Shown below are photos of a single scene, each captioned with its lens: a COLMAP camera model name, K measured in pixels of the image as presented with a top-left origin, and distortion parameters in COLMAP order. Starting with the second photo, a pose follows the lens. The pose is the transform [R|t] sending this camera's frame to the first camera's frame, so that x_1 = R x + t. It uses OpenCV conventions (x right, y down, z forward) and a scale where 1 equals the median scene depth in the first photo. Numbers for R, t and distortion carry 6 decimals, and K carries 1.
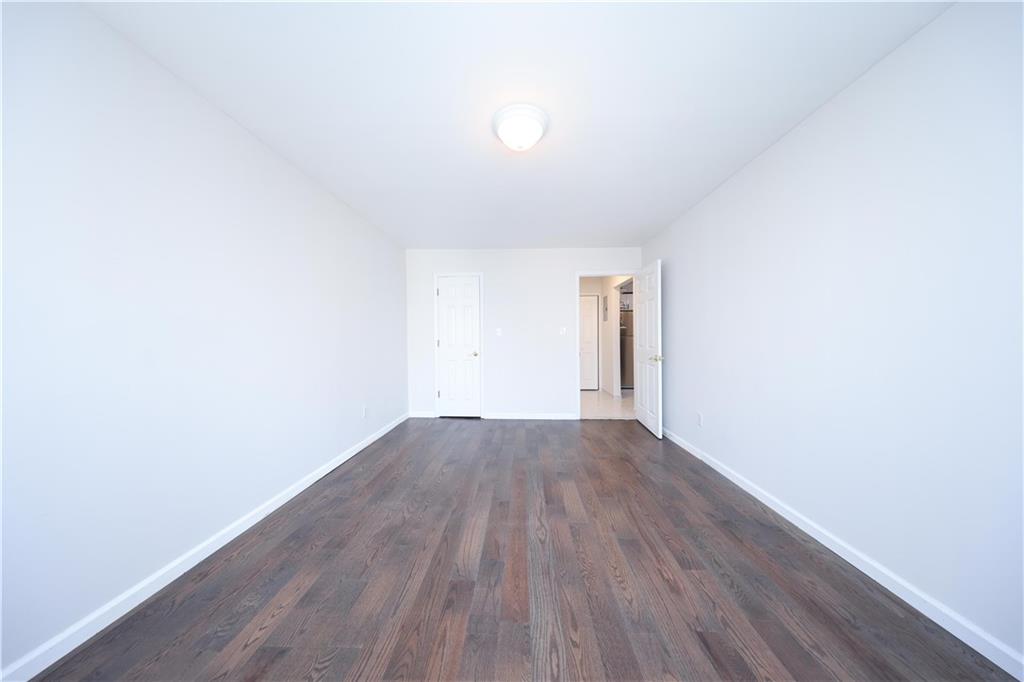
lens RADIAL K [[298.2, 0, 511.5], [0, 298.2, 337.9], [0, 0, 1]] dist [0.003759, -0.000093]
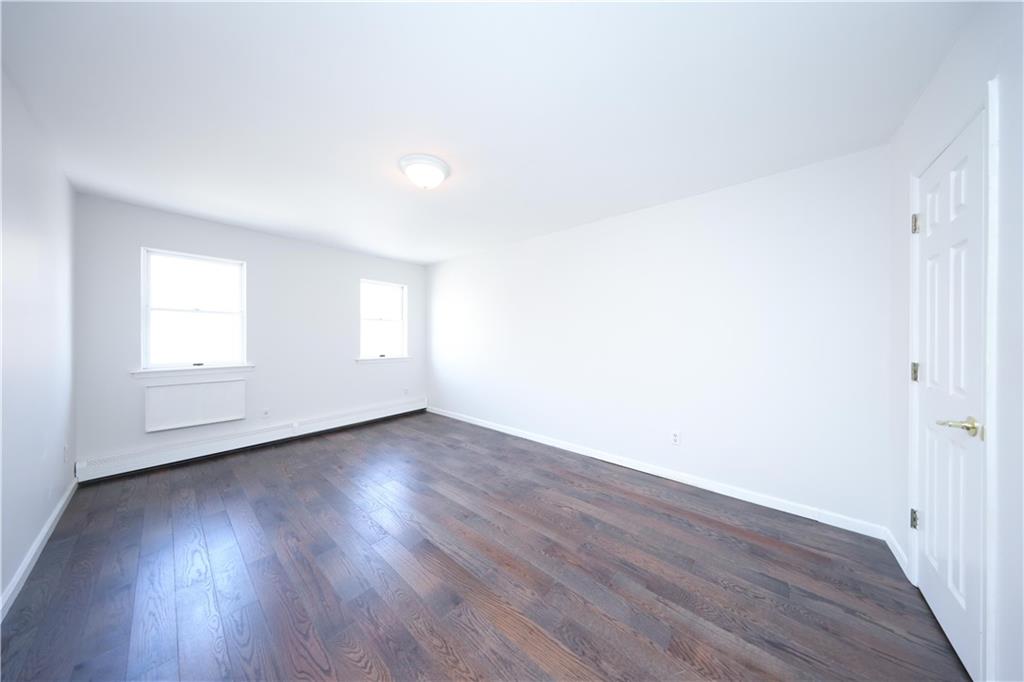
lens RADIAL K [[298.2, 0, 511.7], [0, 298.2, 338.1], [0, 0, 1]] dist [0.003759, -0.000093]
pose [[-0.616810, 0.005010, -0.787096, 0.672367], [-0.001352, 0.999972, 0.007425, -0.050155], [0.787111, 0.005644, -0.616785, 1.786420]]
